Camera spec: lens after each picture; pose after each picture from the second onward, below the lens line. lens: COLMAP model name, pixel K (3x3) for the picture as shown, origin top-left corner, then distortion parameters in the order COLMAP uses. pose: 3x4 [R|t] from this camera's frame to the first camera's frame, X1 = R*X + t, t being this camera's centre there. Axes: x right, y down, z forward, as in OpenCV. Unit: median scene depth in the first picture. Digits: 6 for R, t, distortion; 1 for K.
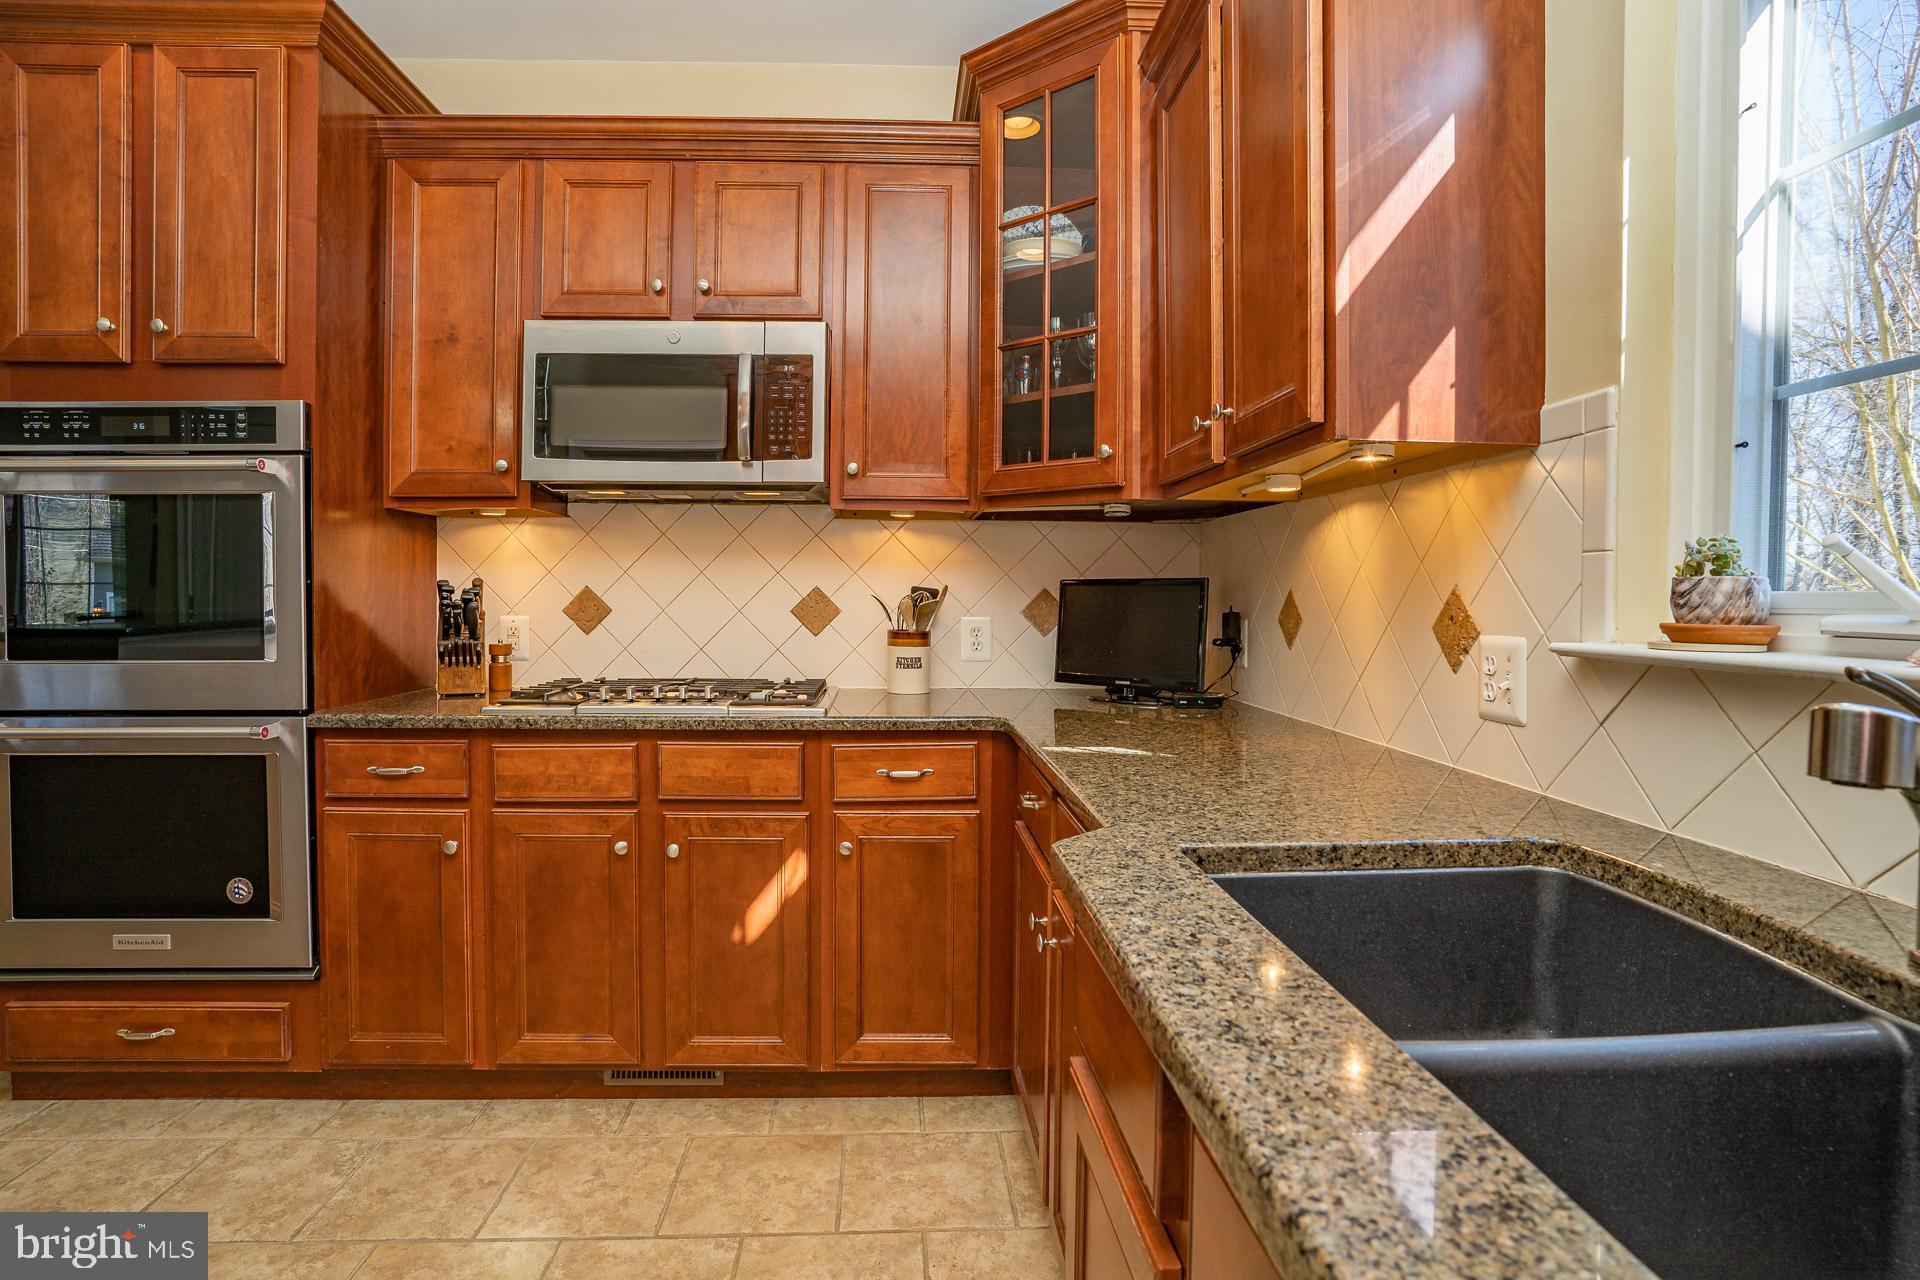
lens RADIAL K [[948.8, 0, 930.3], [0, 948.8, 618.9], [0, 0, 1]] dist [-0.018969, 0.000180]
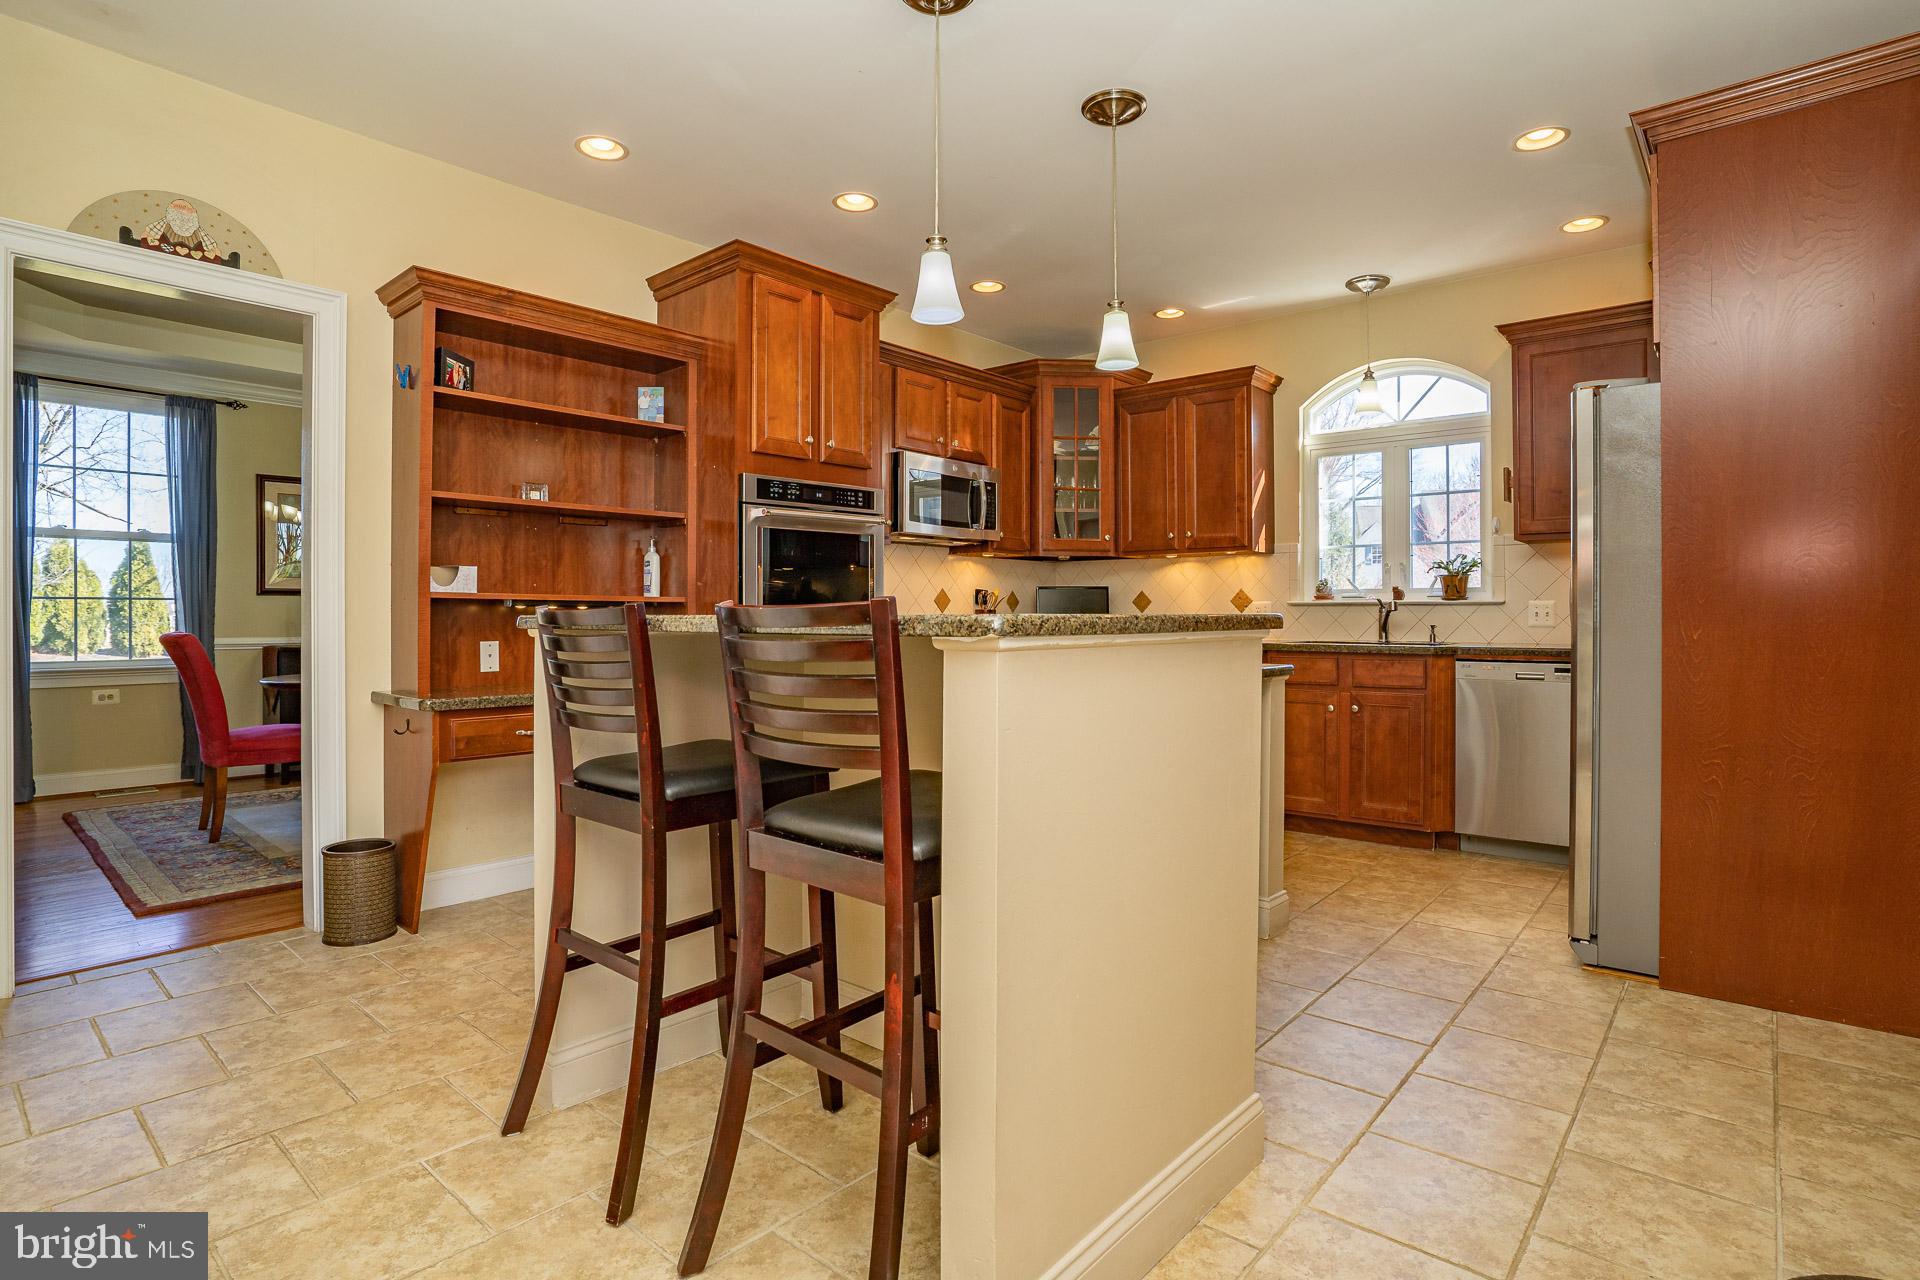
lens RADIAL K [[948.8, 0, 930.3], [0, 948.8, 618.9], [0, 0, 1]] dist [-0.018969, 0.000180]
pose [[0.692181, -0.006574, 0.721694, -2.063764], [0.024003, 0.999615, -0.013916, 0.073396], [-0.721325, 0.026955, 0.692072, -0.467827]]
